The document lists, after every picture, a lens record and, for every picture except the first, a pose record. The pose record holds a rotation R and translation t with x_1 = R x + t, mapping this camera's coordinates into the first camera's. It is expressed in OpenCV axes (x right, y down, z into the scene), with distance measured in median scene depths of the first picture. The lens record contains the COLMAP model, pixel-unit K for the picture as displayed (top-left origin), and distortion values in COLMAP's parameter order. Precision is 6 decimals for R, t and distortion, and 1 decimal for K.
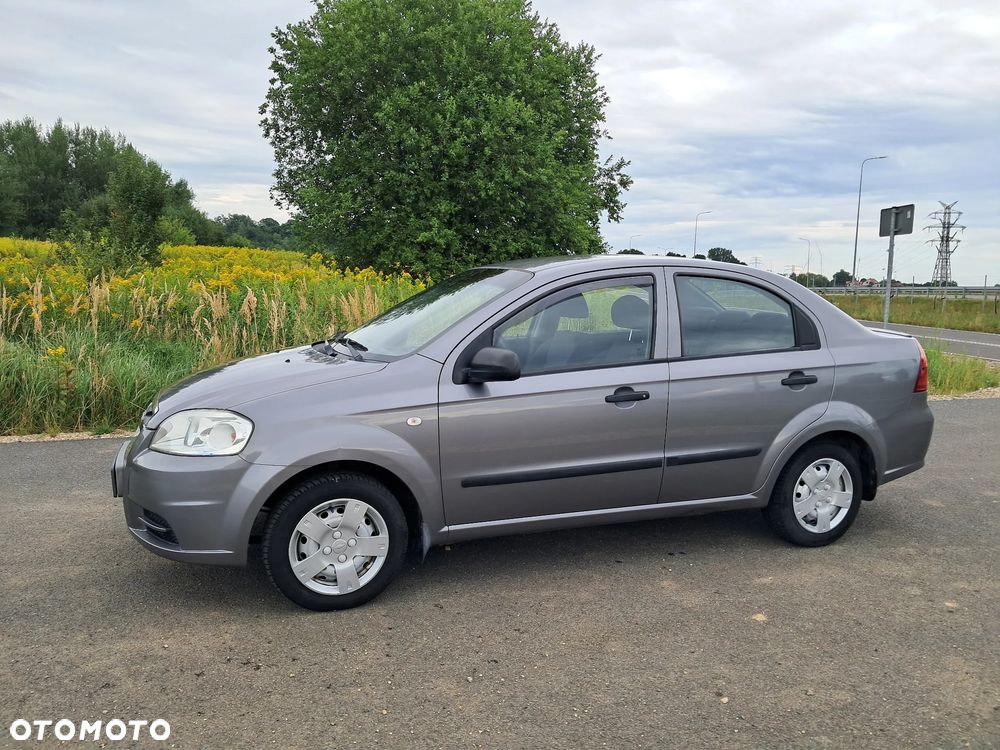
lens RADIAL K [[784.3, 0, 507.4], [0, 784.3, 380.5], [0, 0, 1]] dist [0.020452, -0.029165]
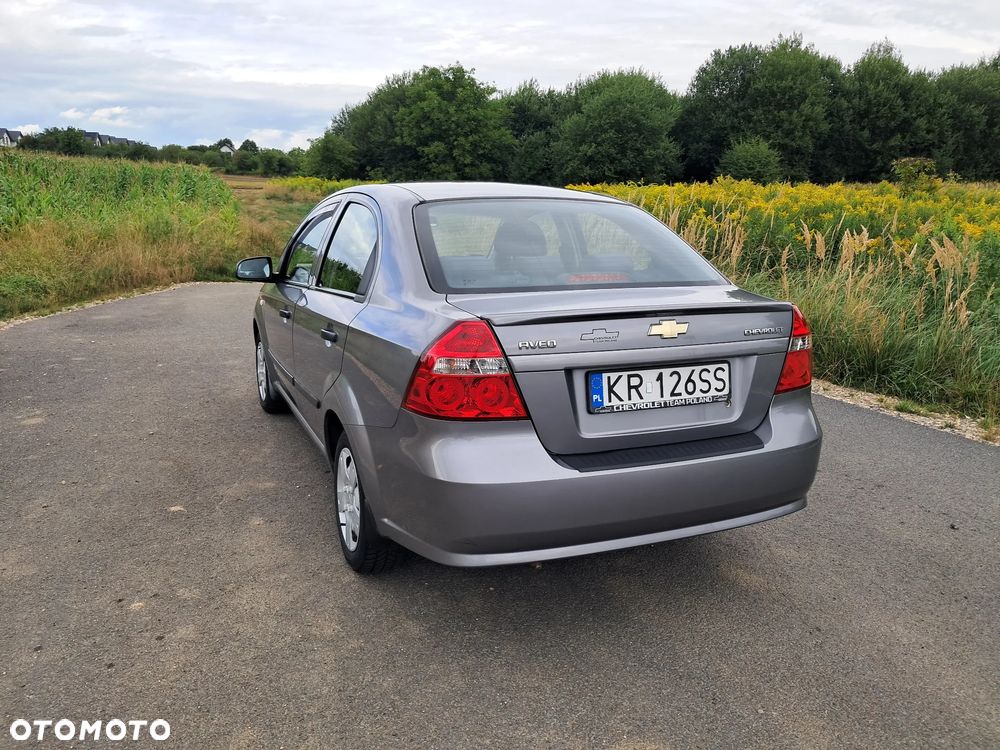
lens RADIAL K [[784.3, 0, 506.7], [0, 784.3, 367.0], [0, 0, 1]] dist [0.020452, -0.029165]
pose [[0.041110, 0.181977, -0.982443, 1.012324], [-0.141344, 0.974445, 0.174581, -0.114741], [0.989107, 0.131685, 0.065781, 0.981114]]
